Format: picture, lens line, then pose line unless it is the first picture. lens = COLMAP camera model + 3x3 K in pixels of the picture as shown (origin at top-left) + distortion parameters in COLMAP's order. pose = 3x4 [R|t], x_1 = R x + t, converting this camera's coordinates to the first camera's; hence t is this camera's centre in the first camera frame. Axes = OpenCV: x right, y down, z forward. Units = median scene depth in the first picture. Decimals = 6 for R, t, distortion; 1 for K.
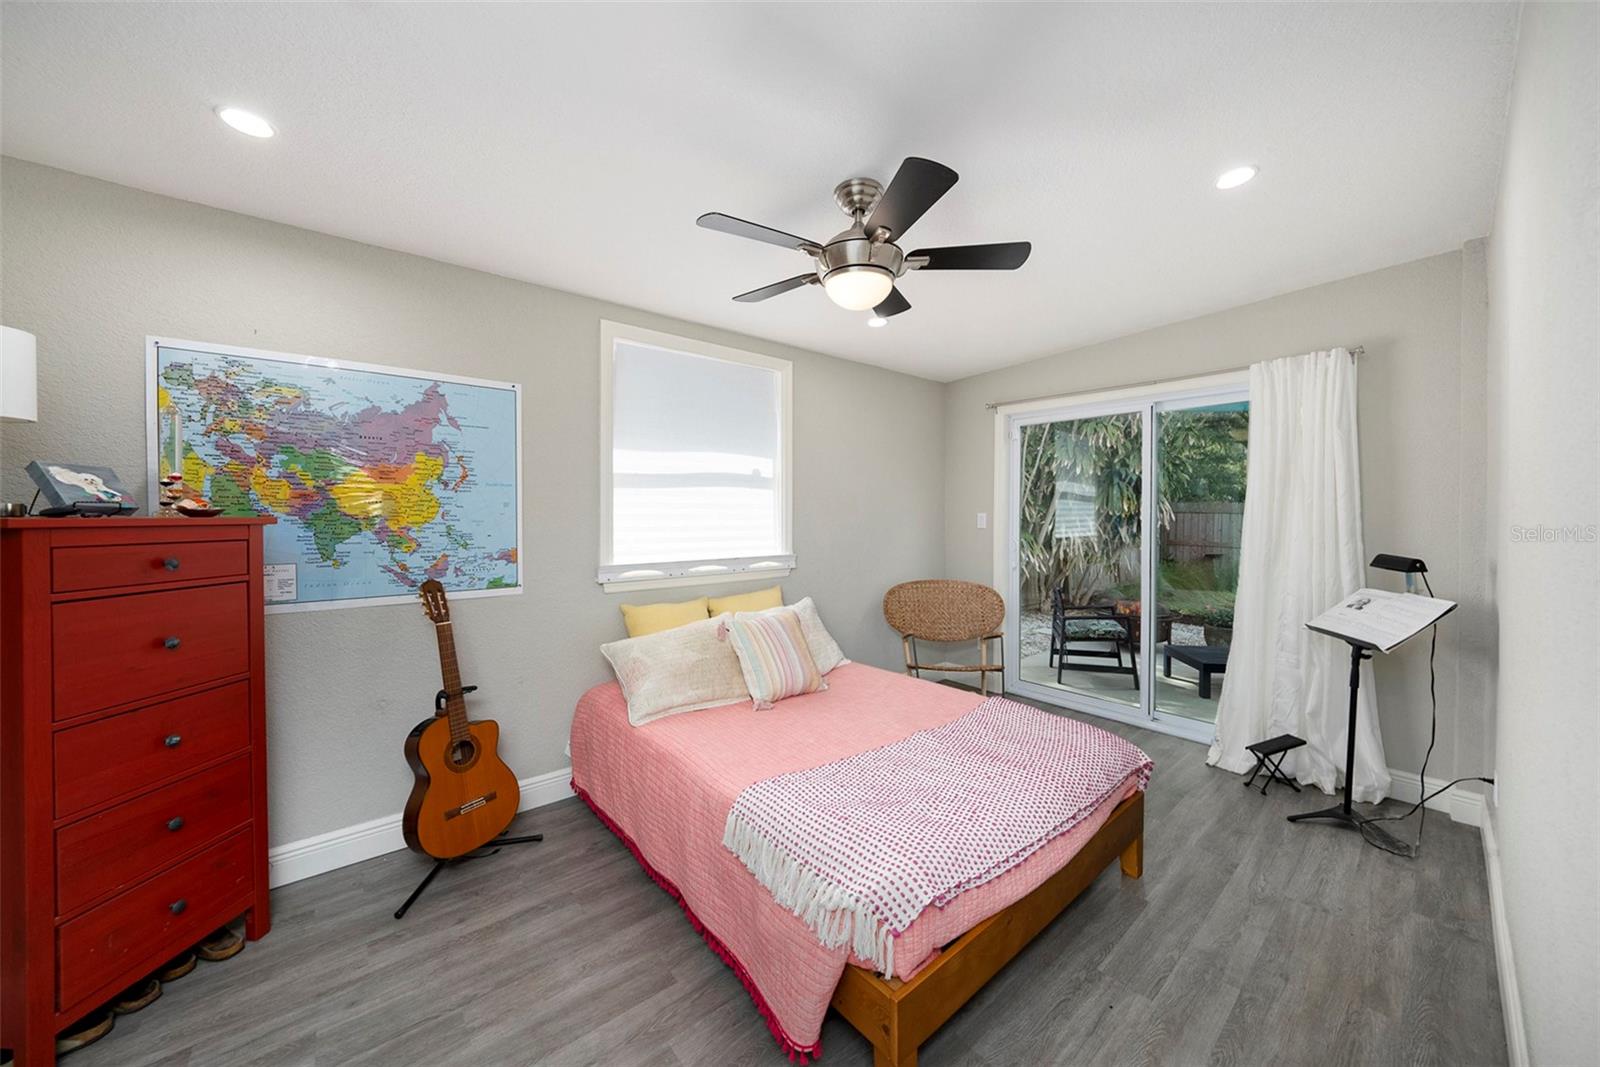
lens RADIAL K [[564.3, 0, 795.5], [0, 564.3, 524.2], [0, 0, 1]] dist [-0.001230, 0.000040]
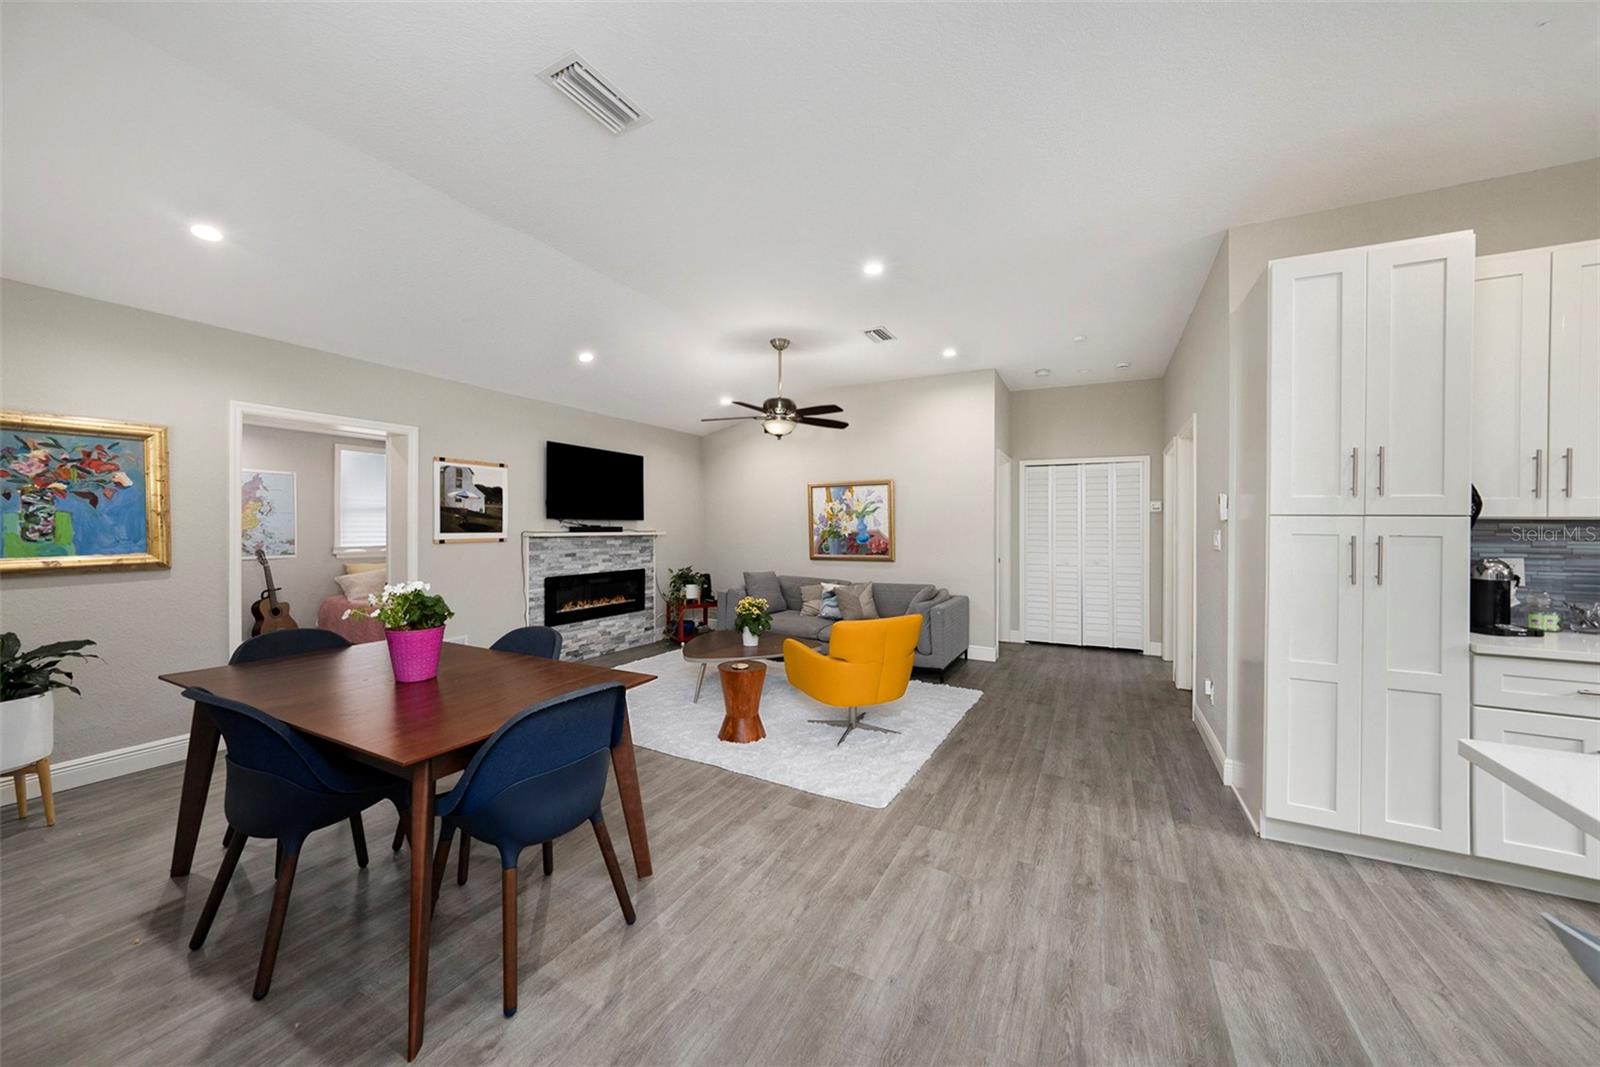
lens RADIAL K [[564.3, 0, 796.0], [0, 564.3, 526.9], [0, 0, 1]] dist [-0.001230, 0.000040]
pose [[0.924682, 0.011098, 0.380578, 0.669994], [-0.005682, 0.999866, -0.015353, 0.017373], [-0.380697, 0.012035, 0.924621, -2.377162]]
